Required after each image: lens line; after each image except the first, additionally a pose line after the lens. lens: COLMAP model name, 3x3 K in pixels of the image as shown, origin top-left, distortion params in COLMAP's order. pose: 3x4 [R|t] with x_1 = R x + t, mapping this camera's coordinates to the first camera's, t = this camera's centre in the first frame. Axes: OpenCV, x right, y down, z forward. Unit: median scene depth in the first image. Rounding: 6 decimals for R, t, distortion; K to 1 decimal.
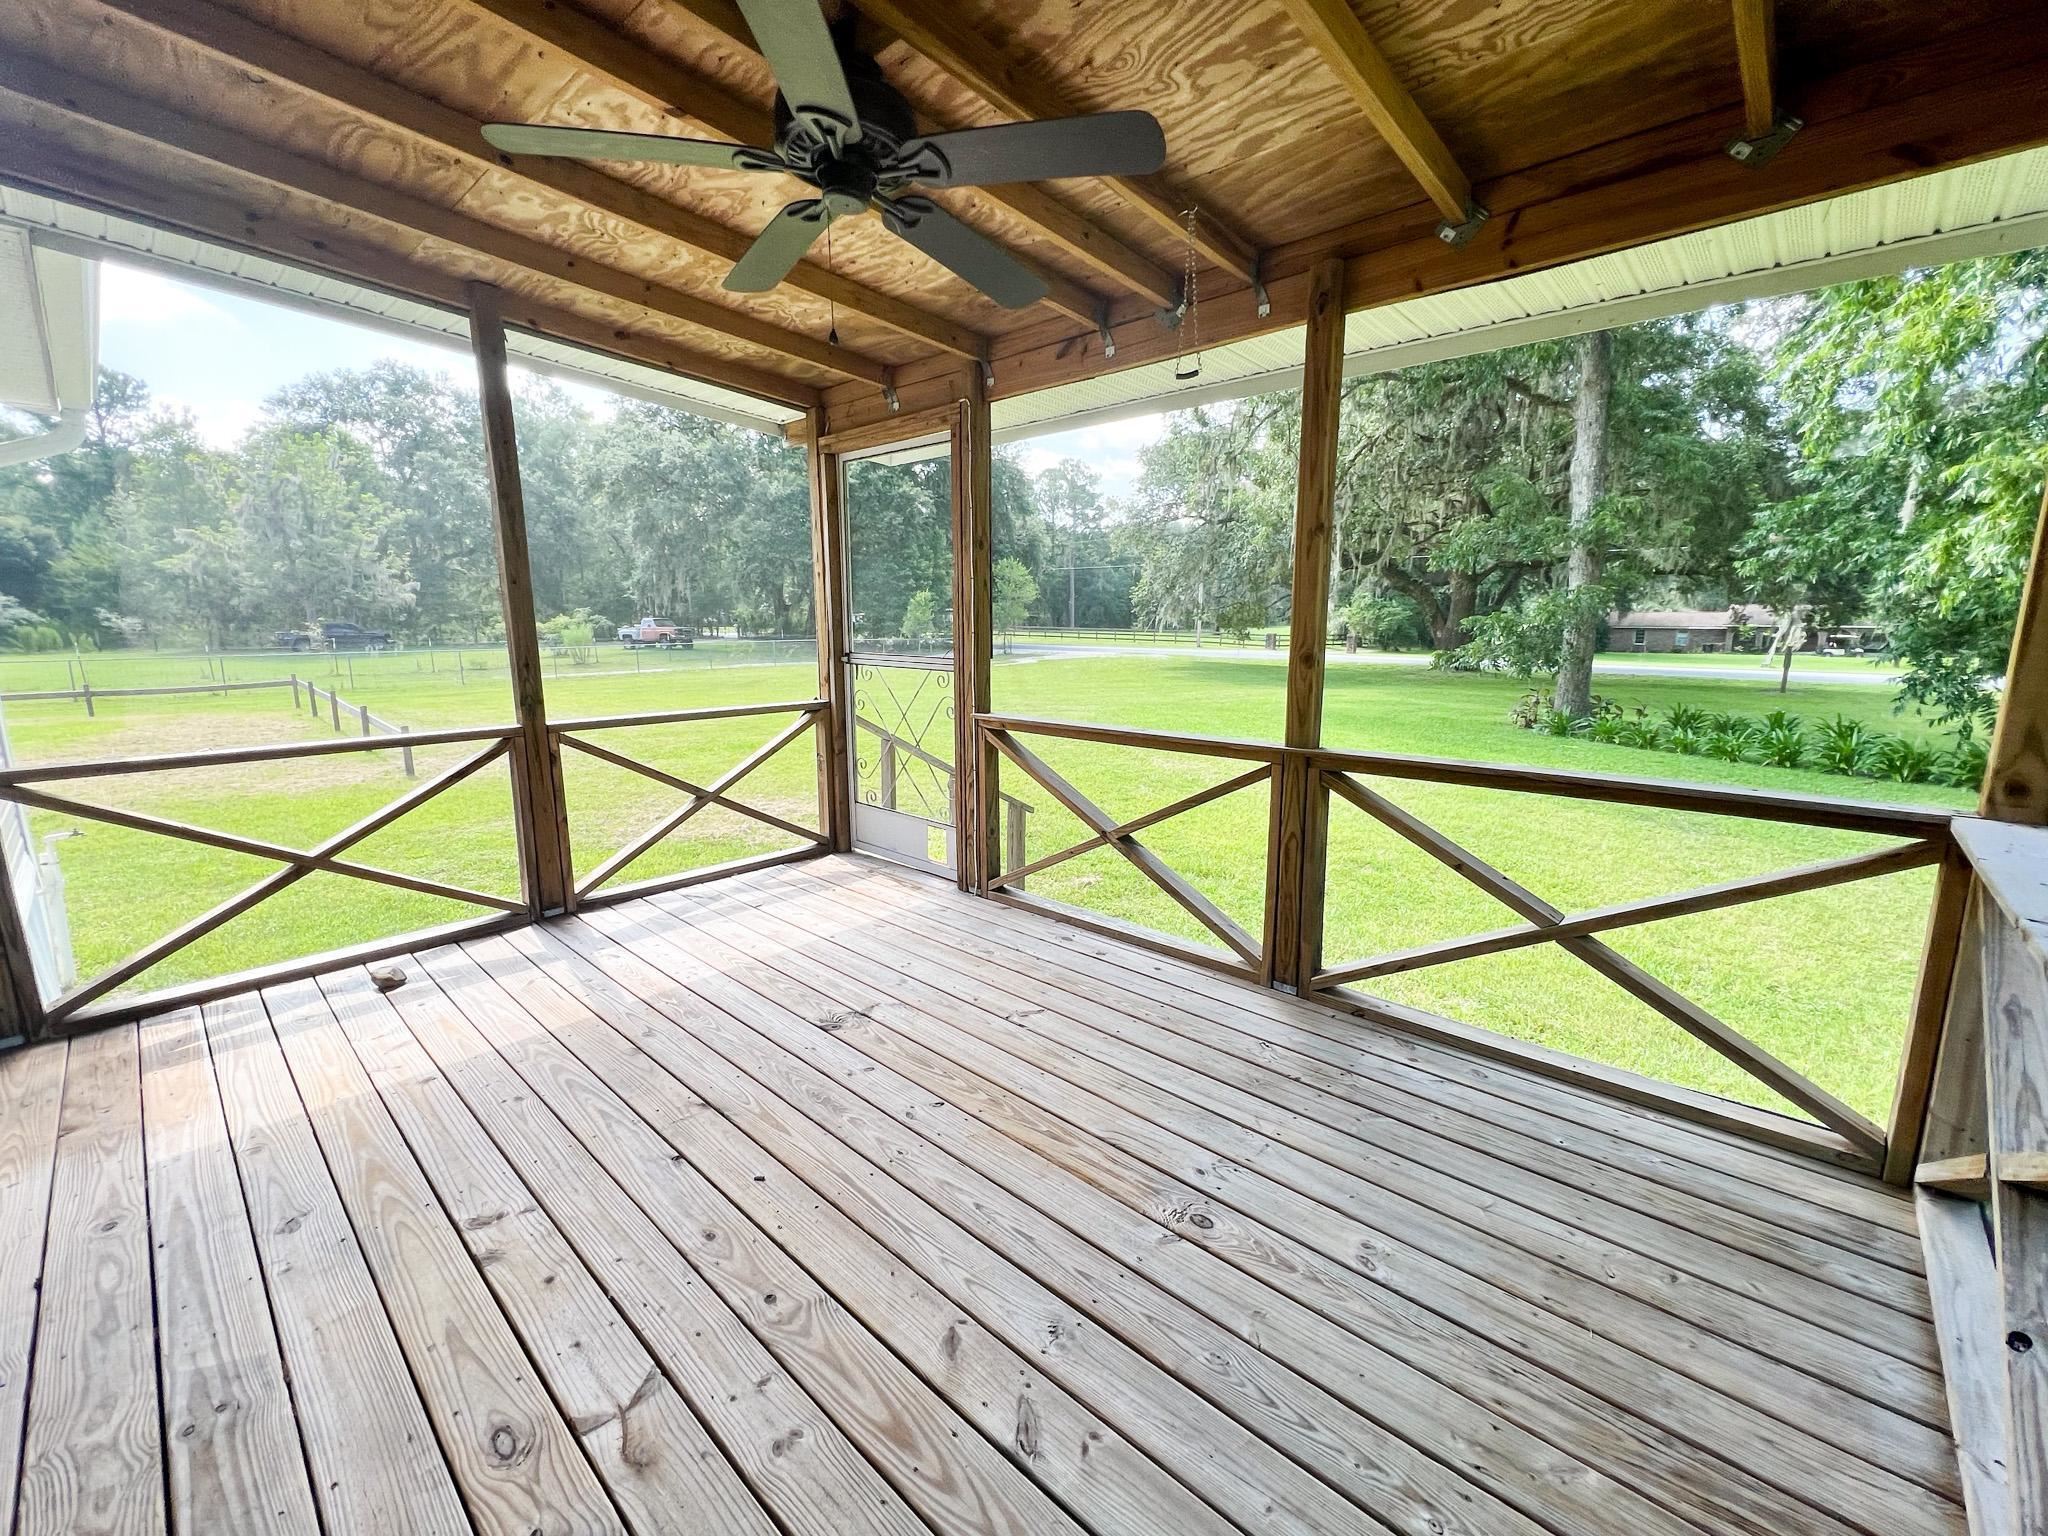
lens RADIAL K [[855.7, 0, 1041.0], [0, 855.7, 770.0], [0, 0, 1]] dist [-0.000171, 0.000208]
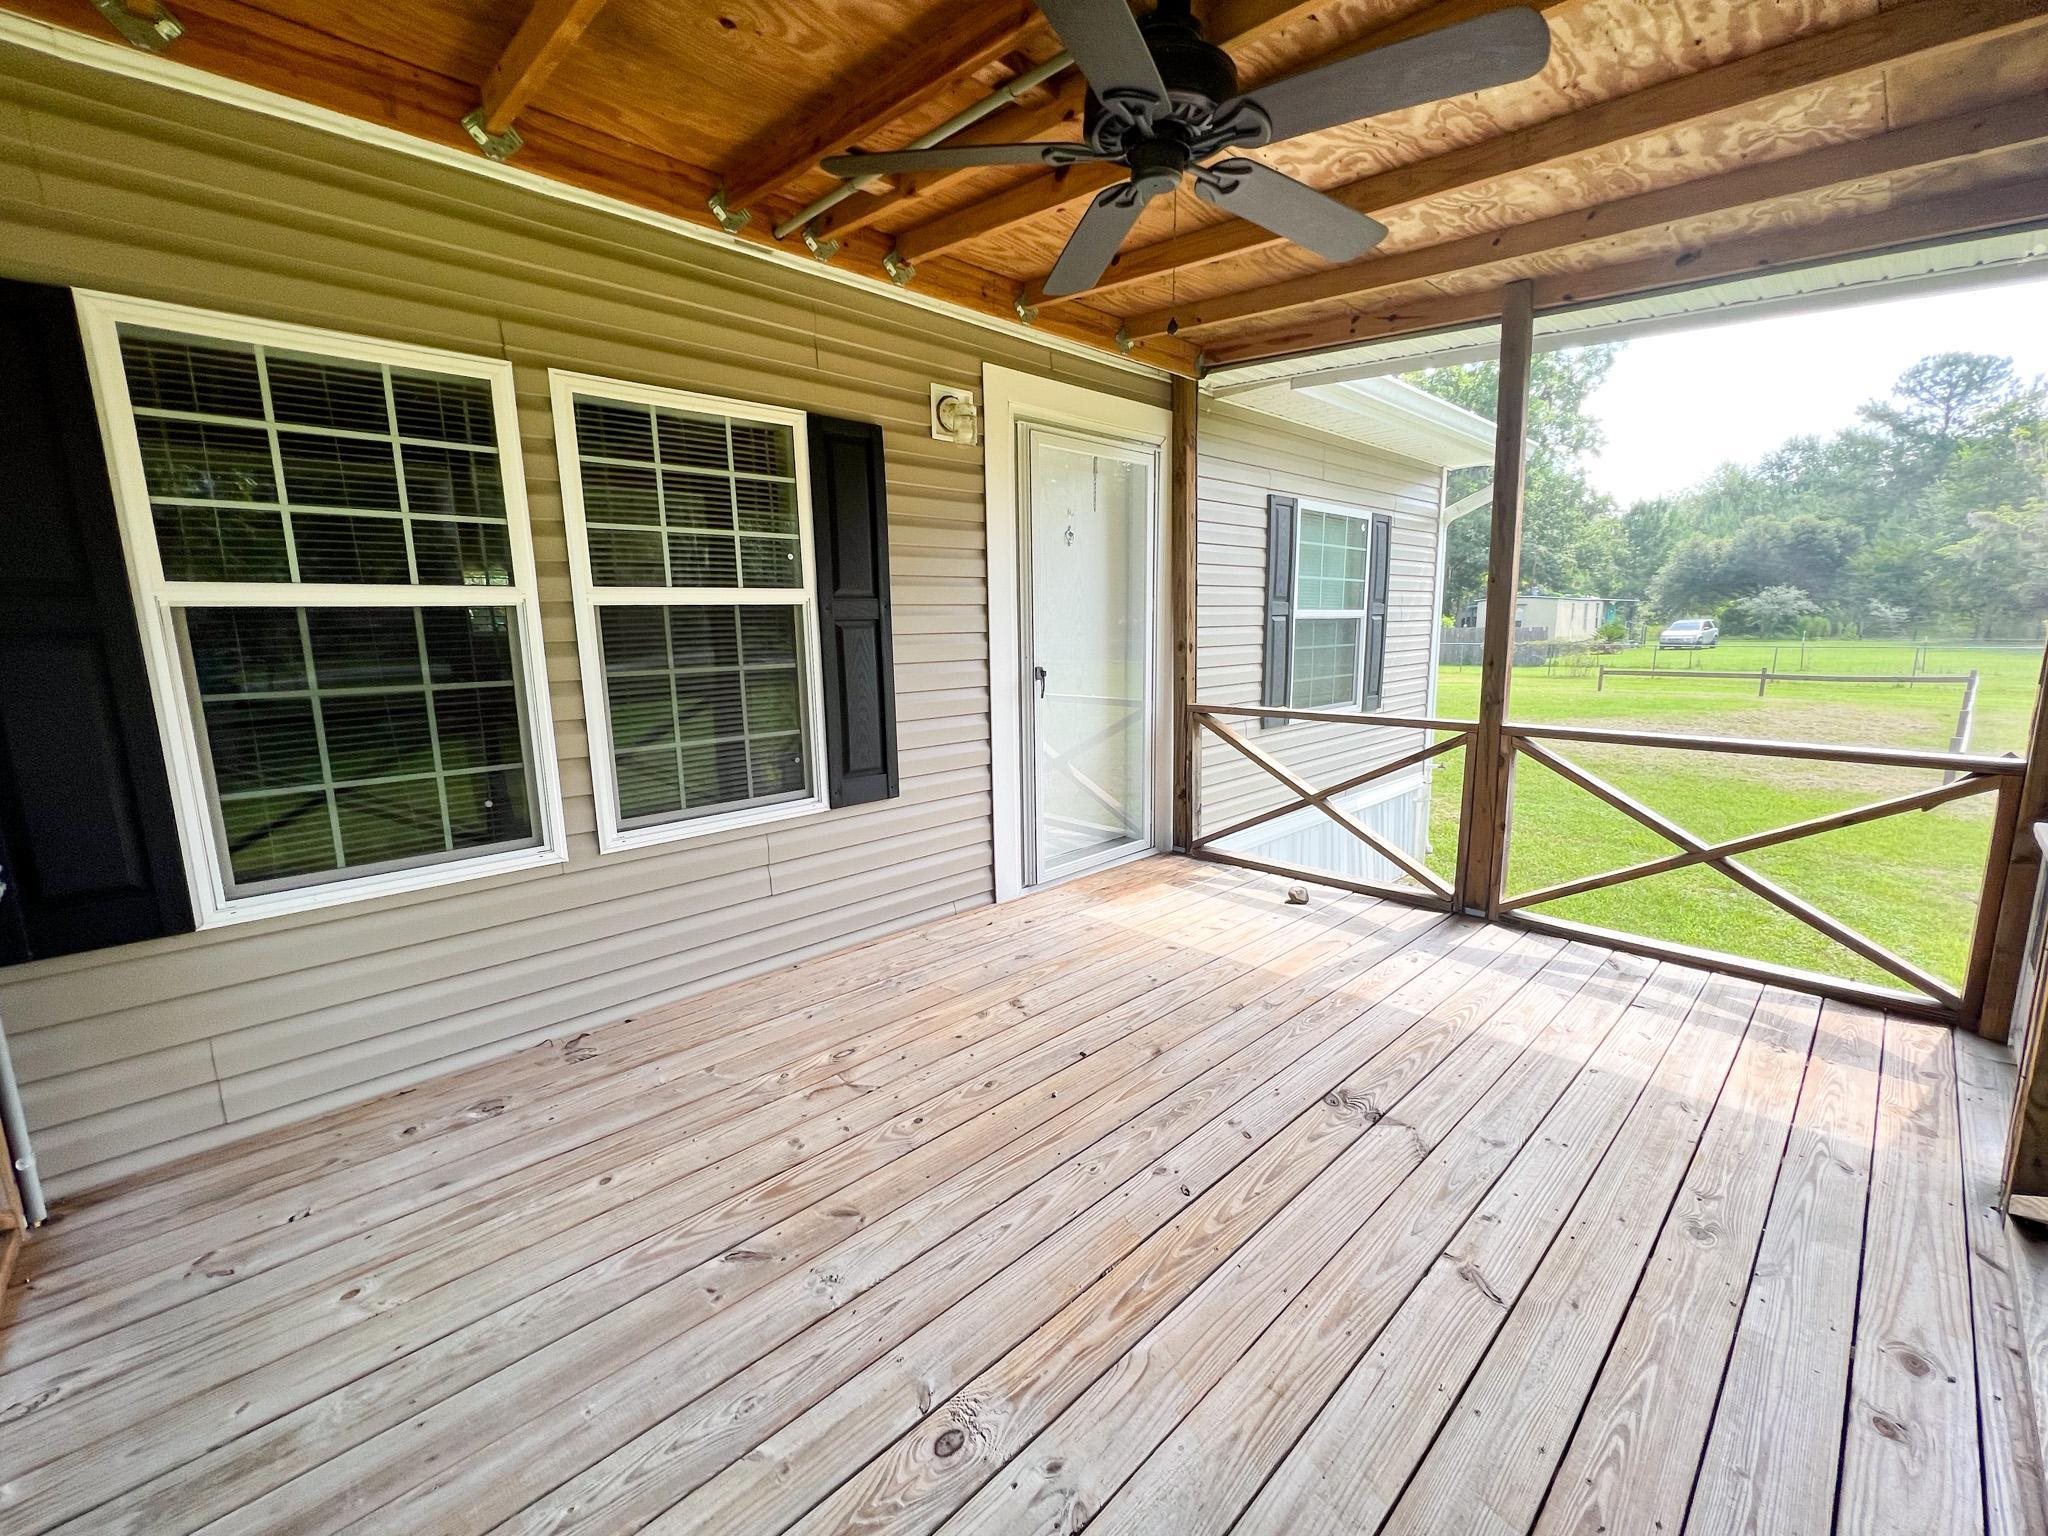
lens RADIAL K [[855.7, 0, 1041.0], [0, 855.7, 770.0], [0, 0, 1]] dist [-0.000171, 0.000208]
pose [[-0.072923, 0.172995, -0.982220, 0.417075], [-0.159471, 0.970148, 0.182708, -0.095776], [0.984506, 0.169959, -0.043158, 0.521904]]
